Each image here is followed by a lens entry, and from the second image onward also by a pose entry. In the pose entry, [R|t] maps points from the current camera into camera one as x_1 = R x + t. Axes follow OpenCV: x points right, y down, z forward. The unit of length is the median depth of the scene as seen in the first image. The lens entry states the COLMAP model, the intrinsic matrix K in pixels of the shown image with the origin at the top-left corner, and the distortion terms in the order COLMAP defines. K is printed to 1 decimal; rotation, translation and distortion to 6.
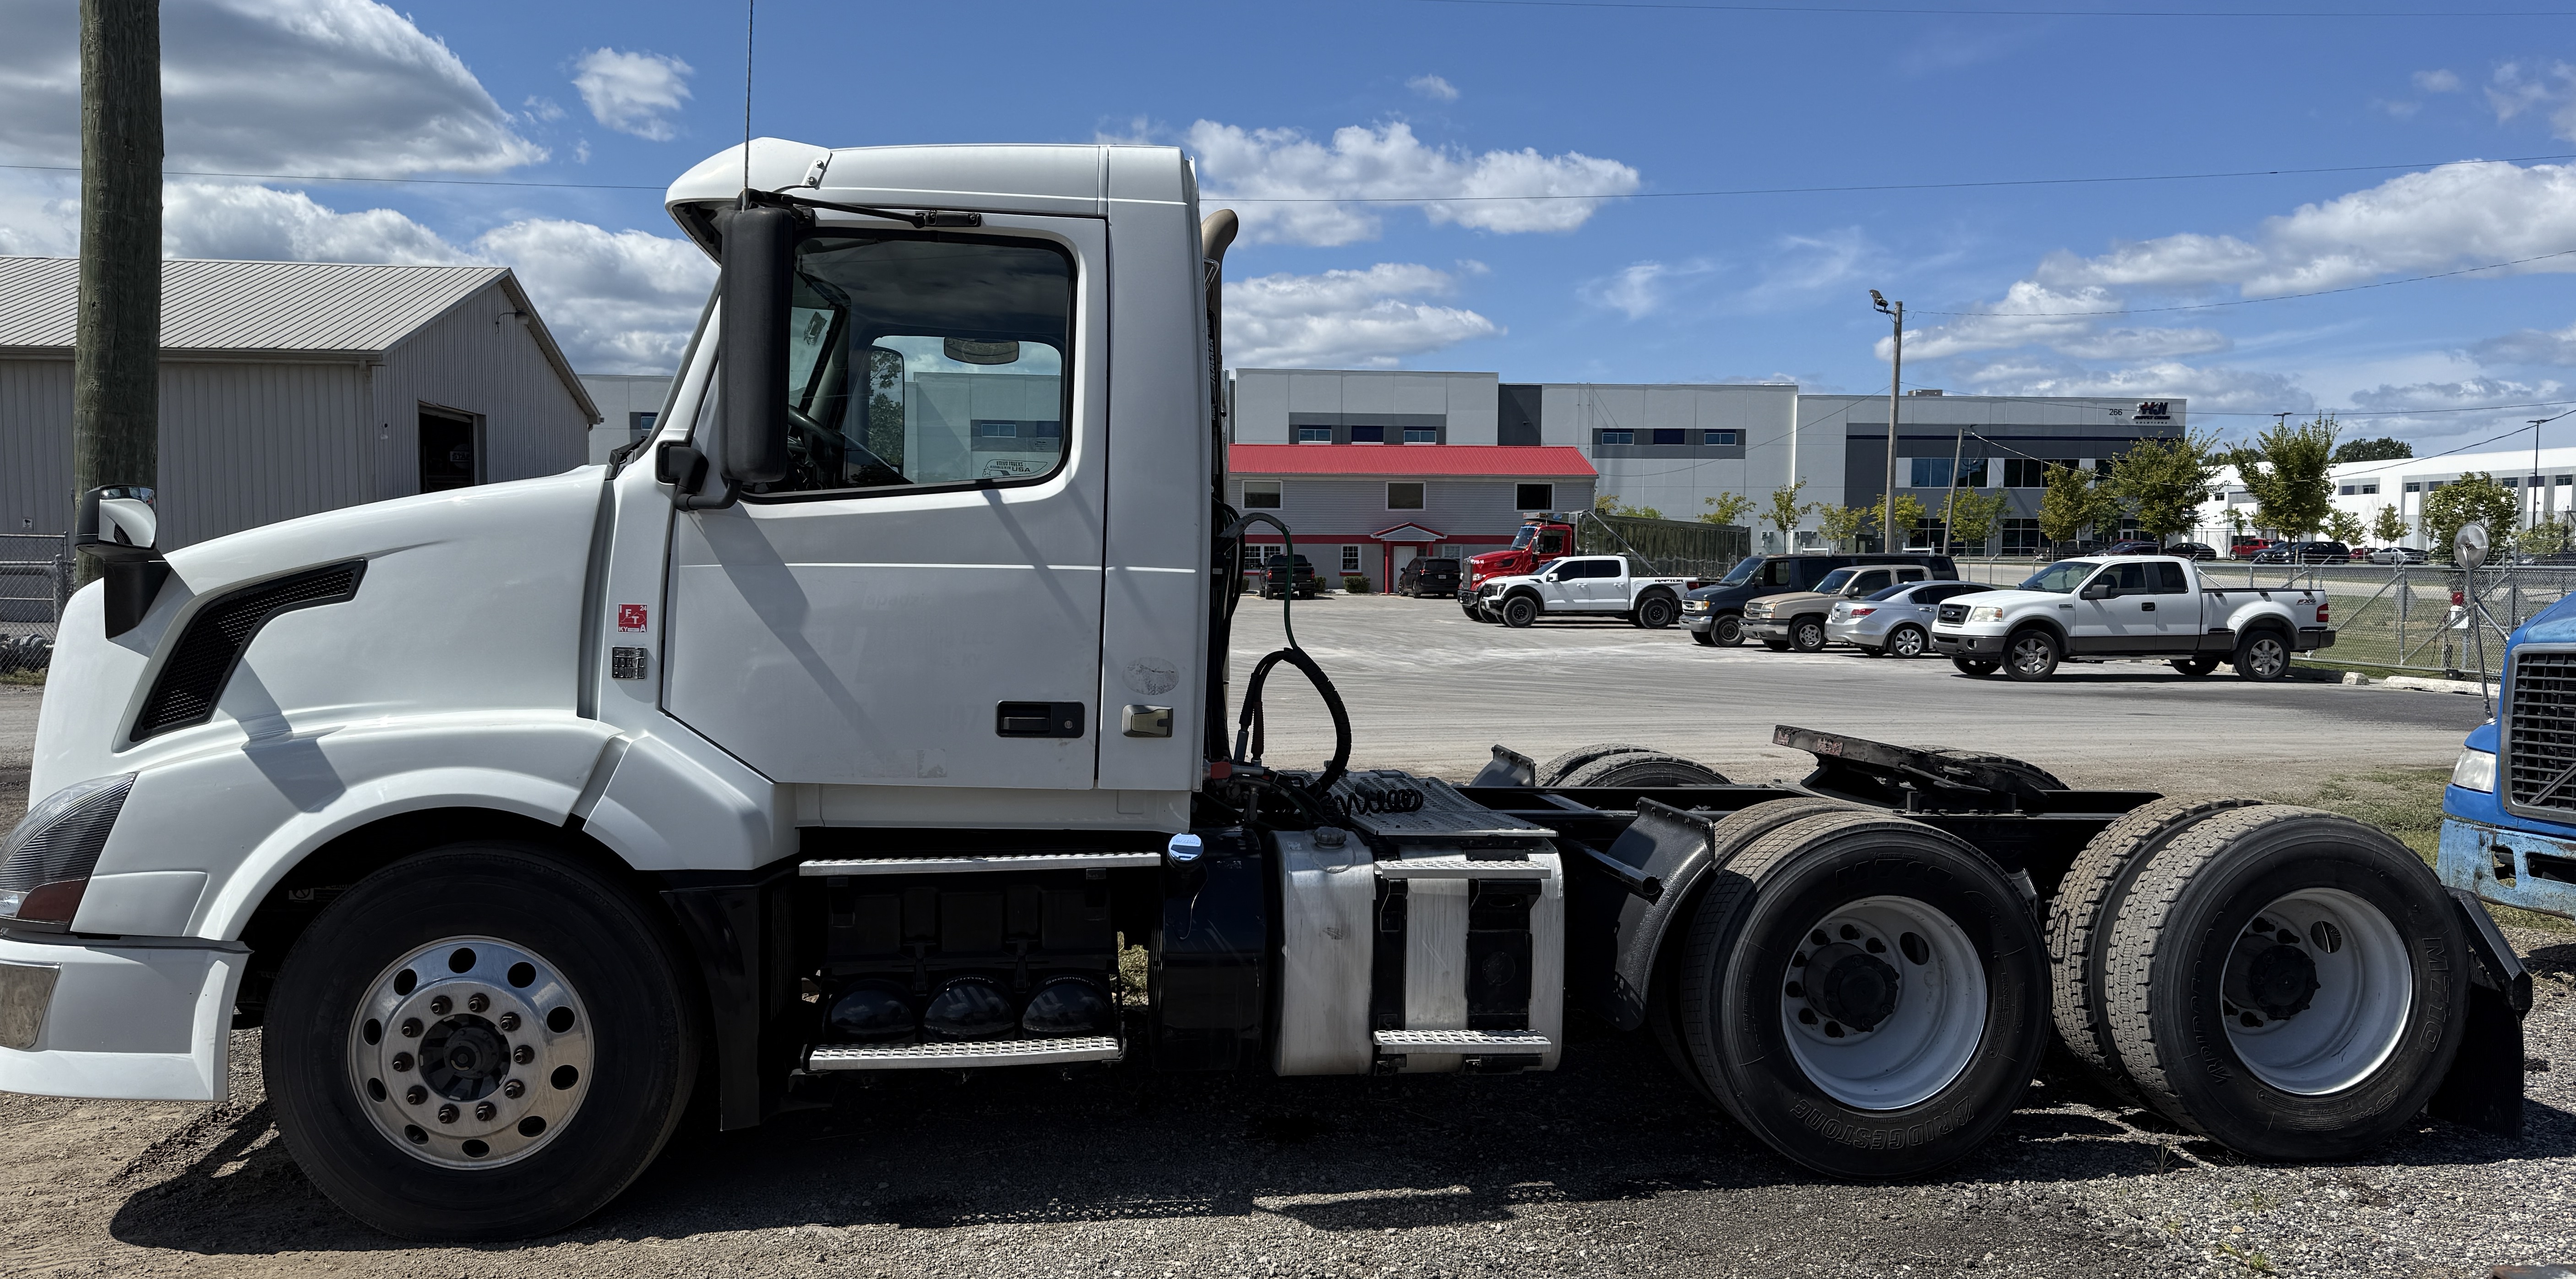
lens RADIAL K [[1887.8, 0, 1280.0], [0, 1887.8, 579.3], [0, 0, 1]] dist [0.049170, 0.000006]
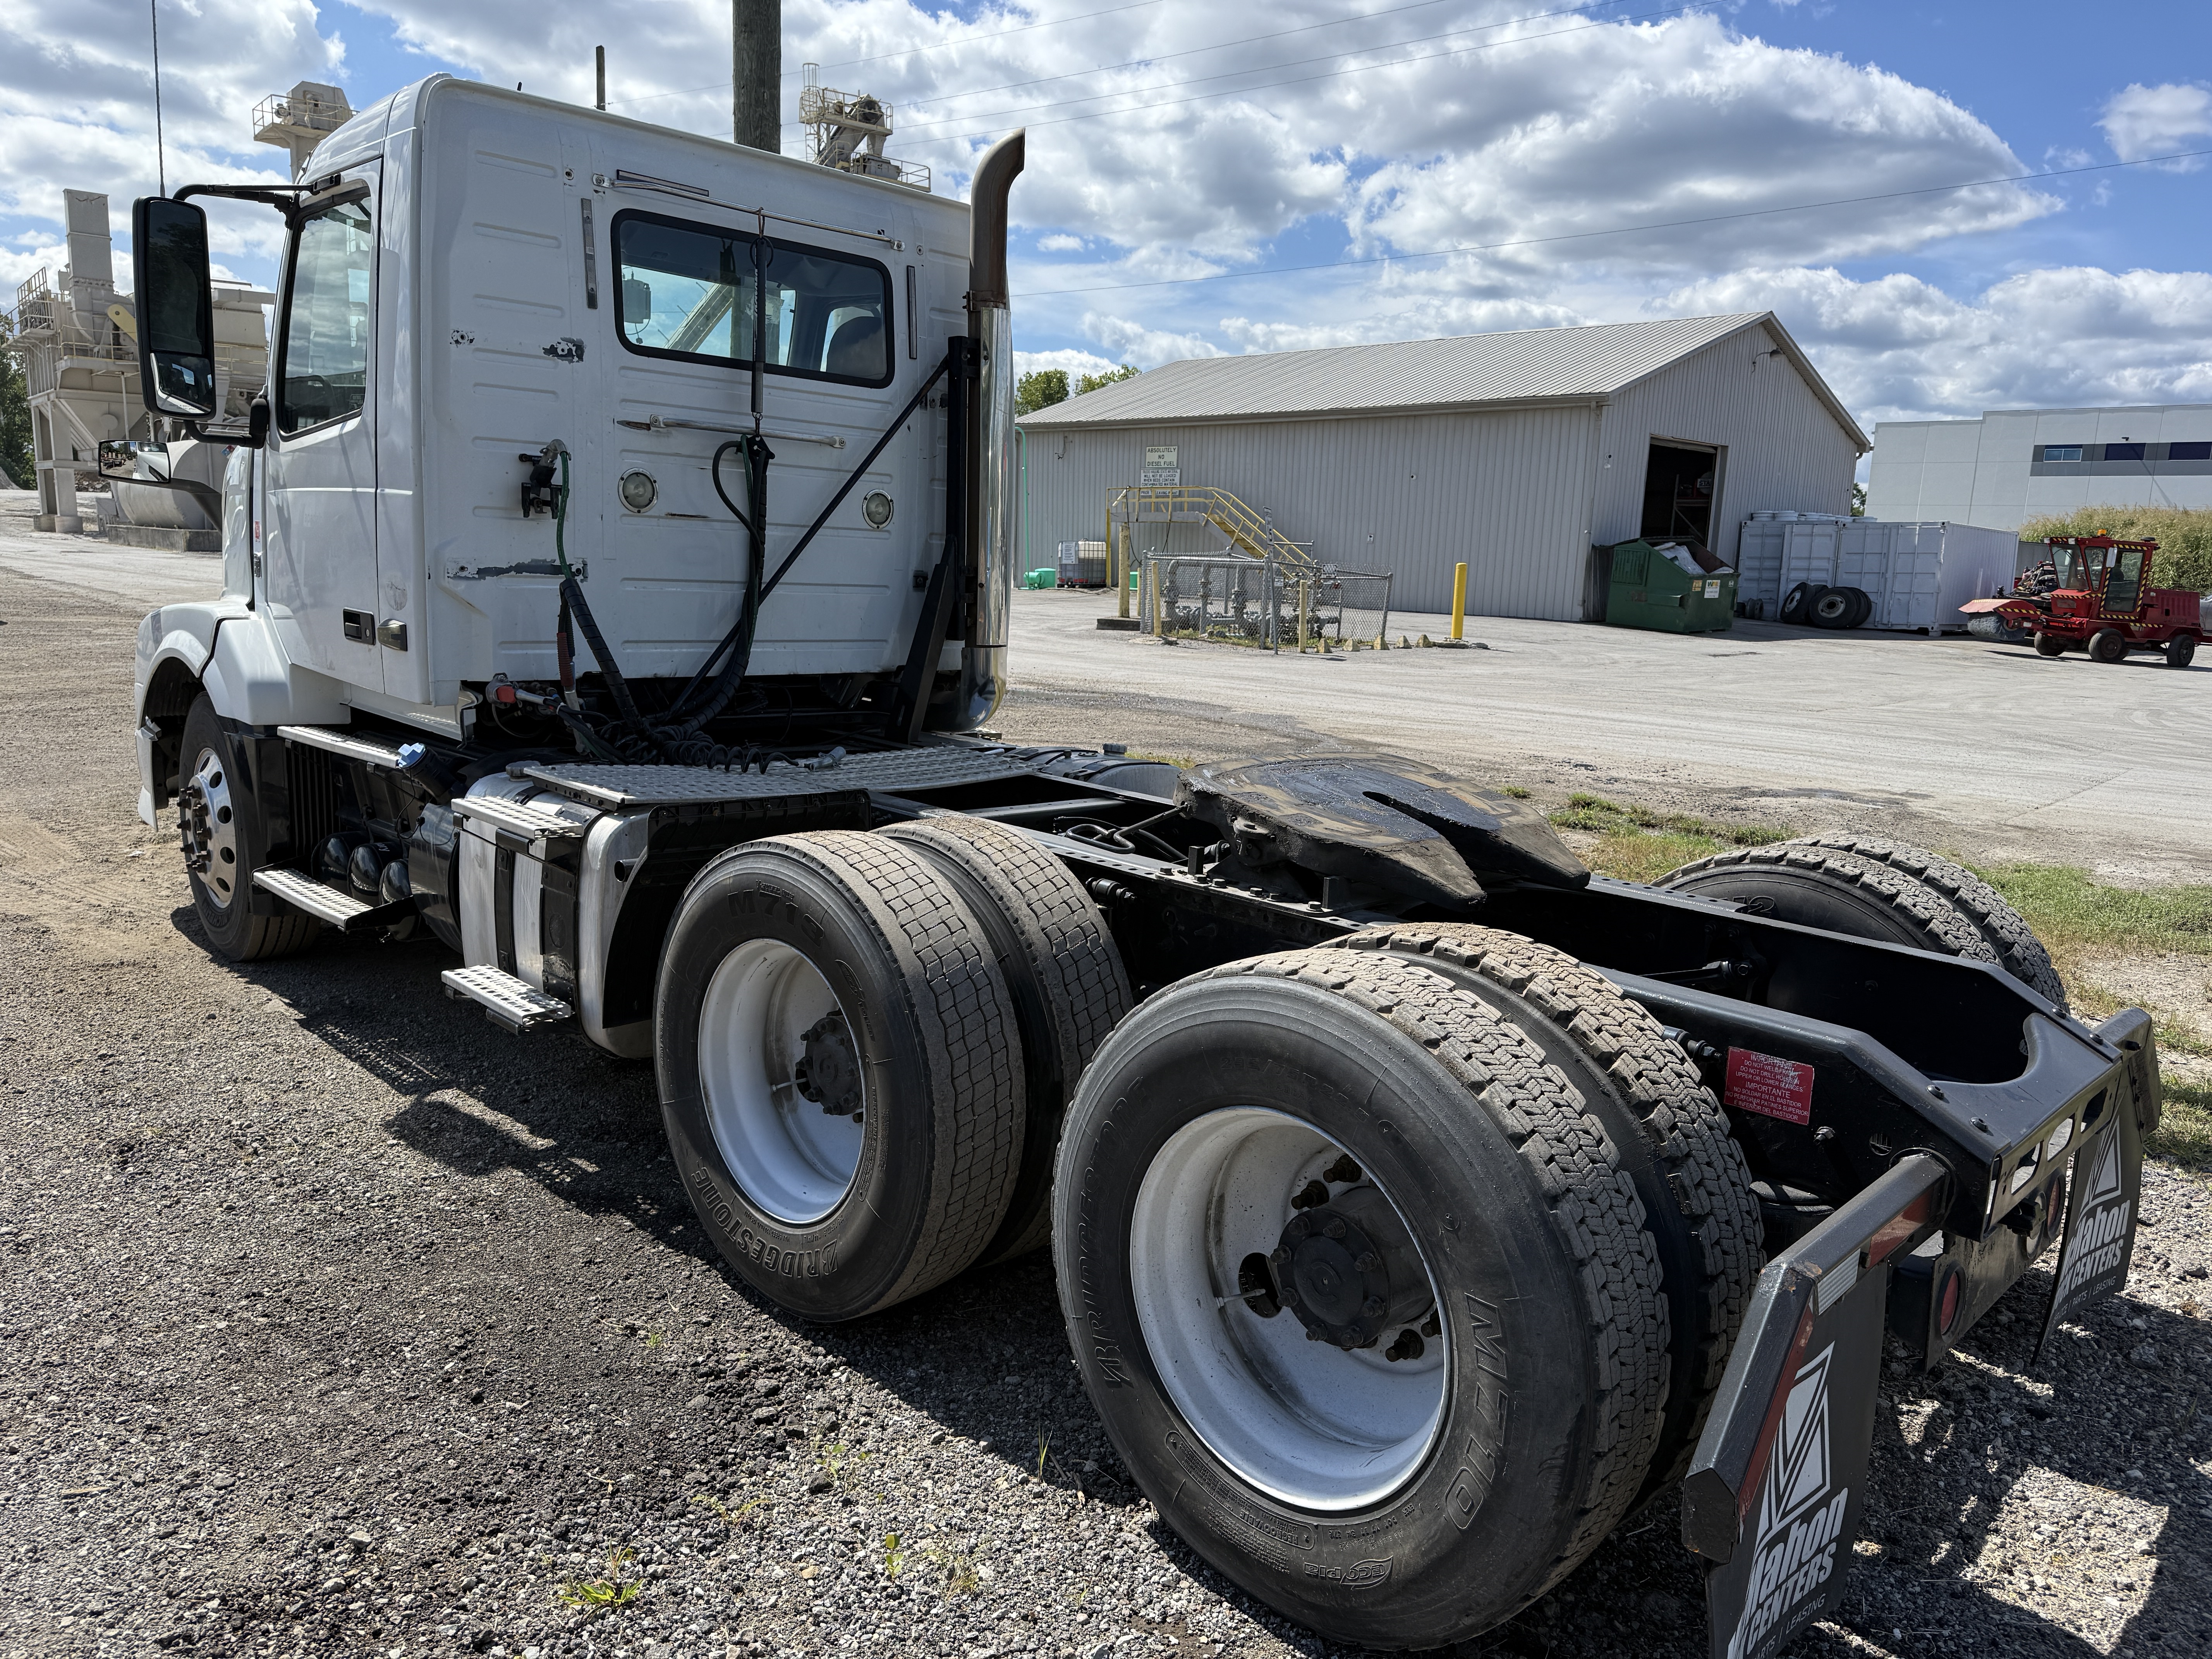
lens RADIAL K [[1558.0, 0, 1102.5], [0, 1558.0, 827.8], [0, 0, 1]] dist [0.022028, -0.006258]
pose [[0.621174, 0.160229, -0.767118, 0.094898], [-0.047939, 0.984811, 0.166881, 0.001596], [0.782205, -0.066887, 0.619420, 0.081446]]
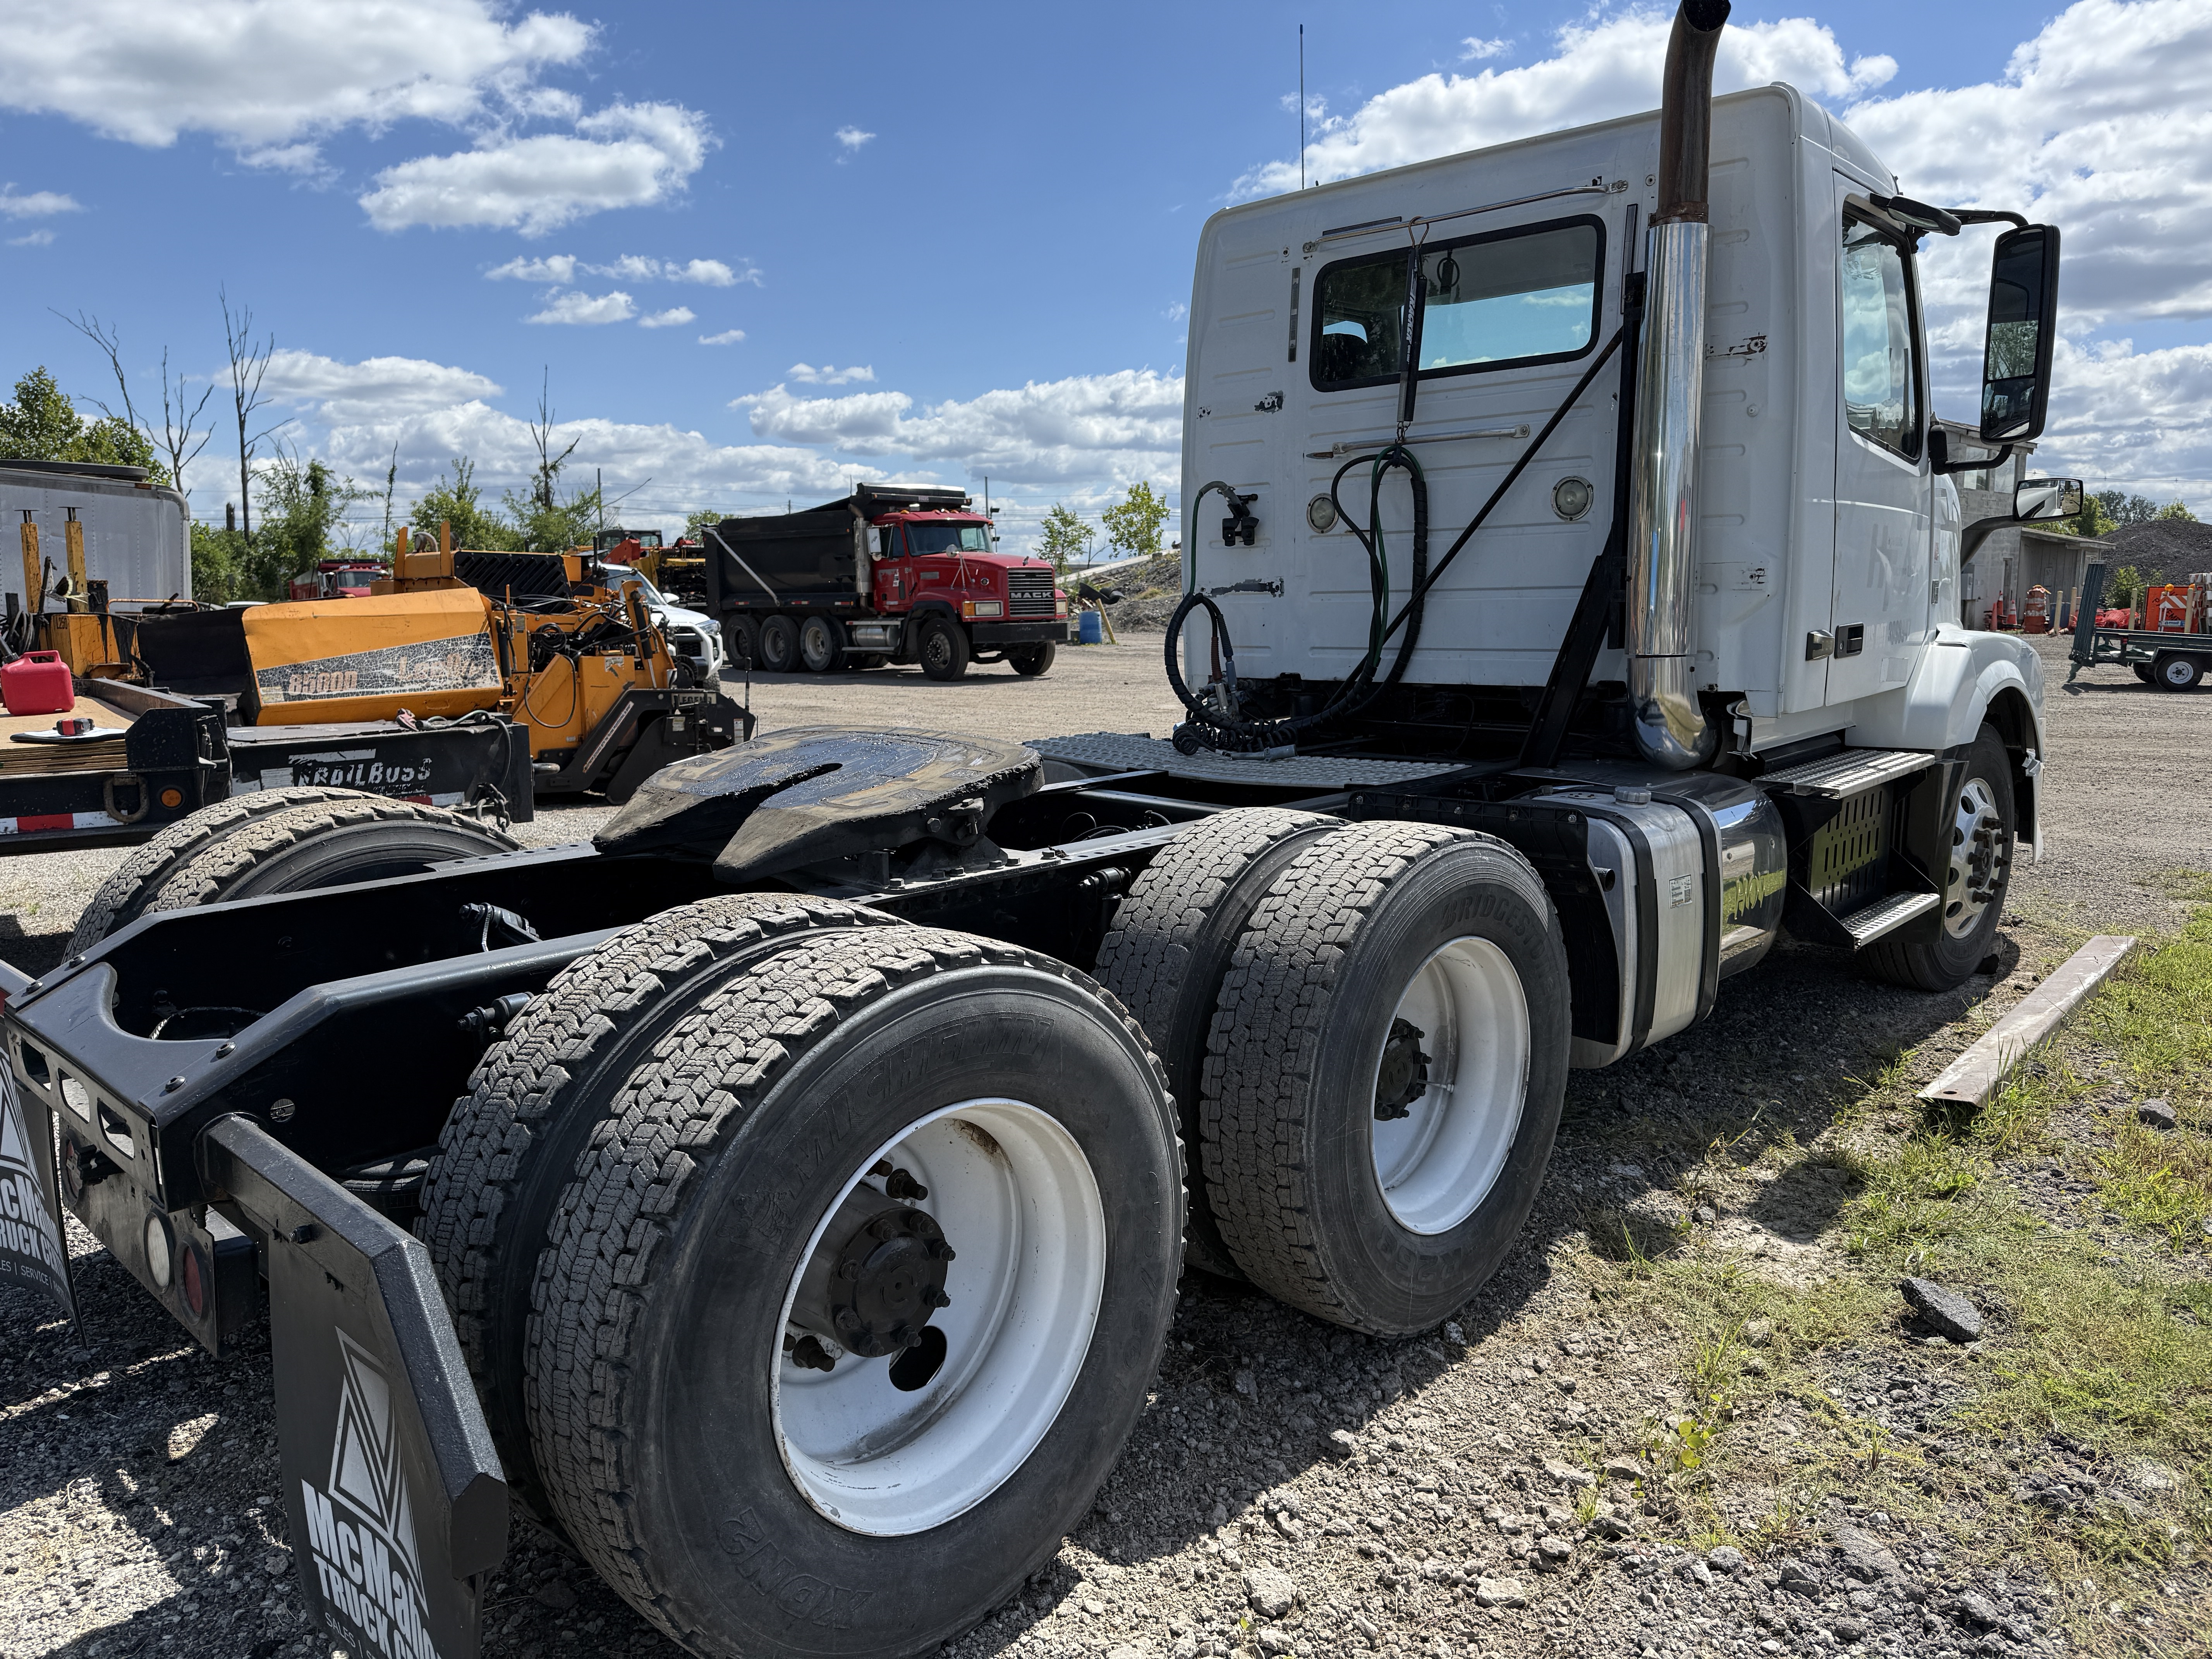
lens RADIAL K [[1558.0, 0, 1102.5], [0, 1558.0, 827.8], [0, 0, 1]] dist [0.022028, -0.006258]
pose [[-0.775178, 0.101153, -0.623592, 0.080084], [0.011593, 0.989209, 0.146049, 0.004328], [0.631636, 0.105985, -0.767986, 0.201542]]
